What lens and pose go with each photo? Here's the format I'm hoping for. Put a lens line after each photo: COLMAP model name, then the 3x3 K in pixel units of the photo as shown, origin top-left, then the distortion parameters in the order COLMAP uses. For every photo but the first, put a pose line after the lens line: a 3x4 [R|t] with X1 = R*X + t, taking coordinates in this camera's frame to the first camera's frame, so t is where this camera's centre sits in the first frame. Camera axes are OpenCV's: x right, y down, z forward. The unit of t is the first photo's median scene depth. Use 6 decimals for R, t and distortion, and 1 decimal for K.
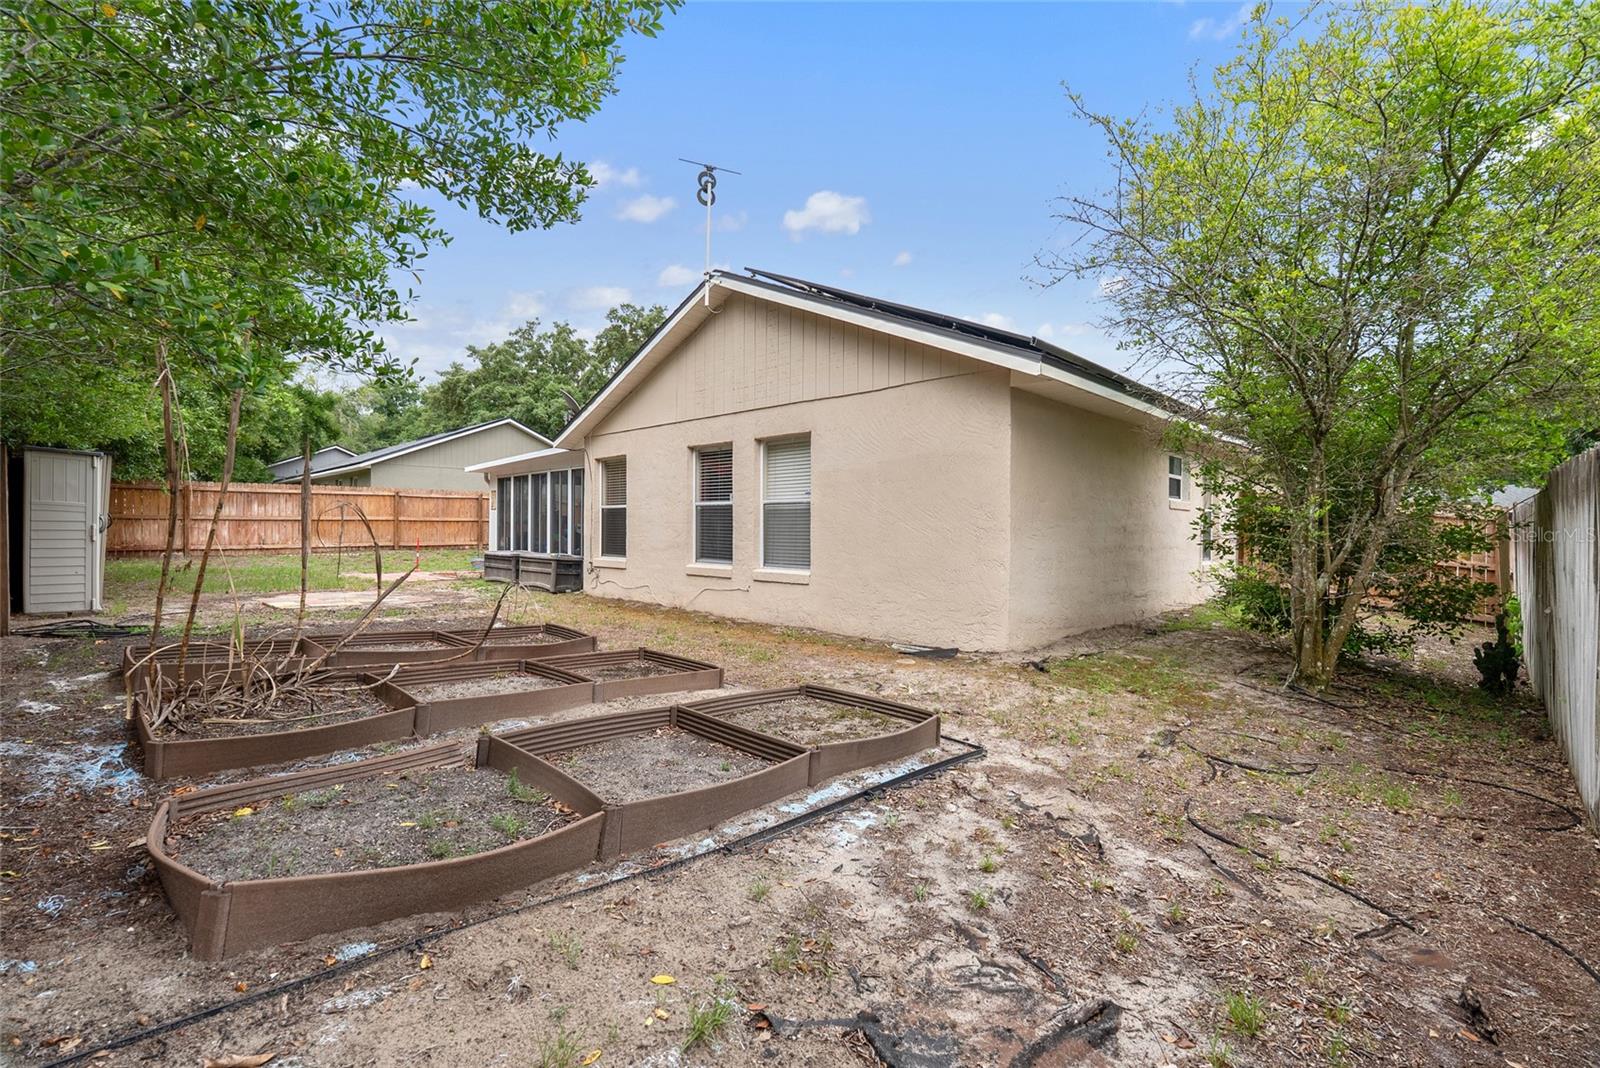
lens RADIAL K [[708.4, 0, 811.5], [0, 708.4, 532.1], [0, 0, 1]] dist [-0.013685, 0.002698]
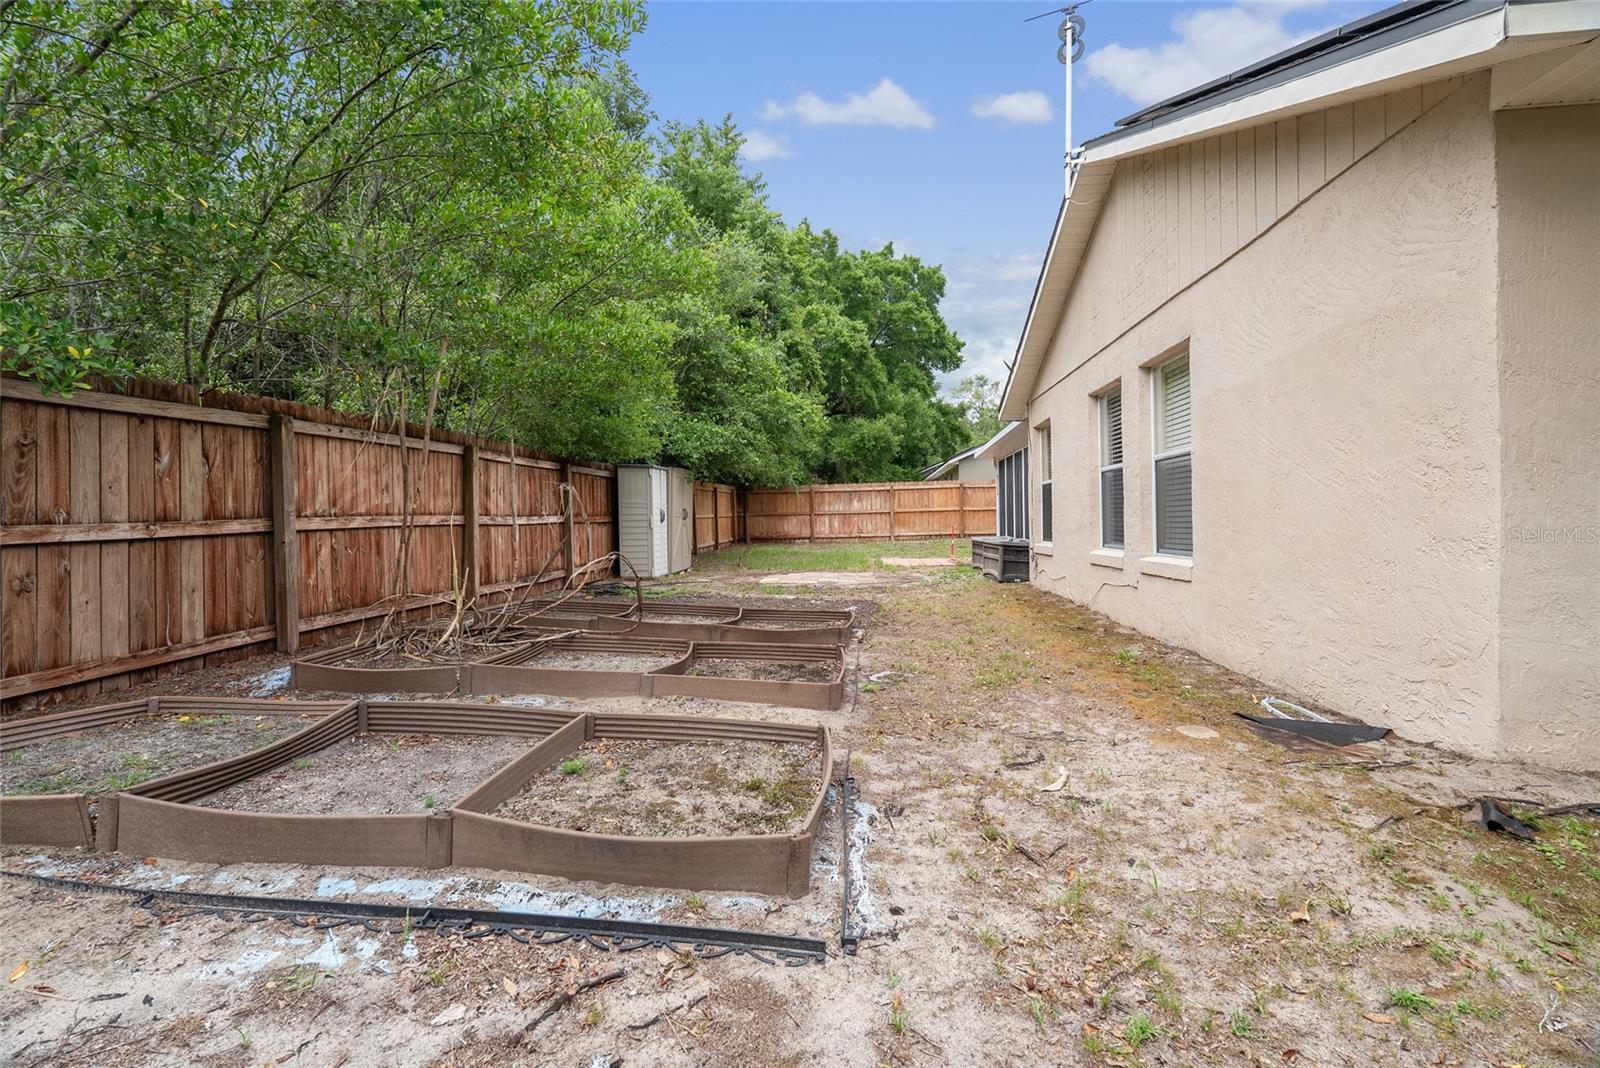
lens RADIAL K [[708.4, 0, 800.4], [0, 708.4, 538.1], [0, 0, 1]] dist [-0.013685, 0.002698]
pose [[0.610793, -0.002043, -0.791788, 0.582505], [0.017884, 0.999777, 0.011217, 0.045667], [0.791589, -0.021012, 0.610693, 0.715854]]
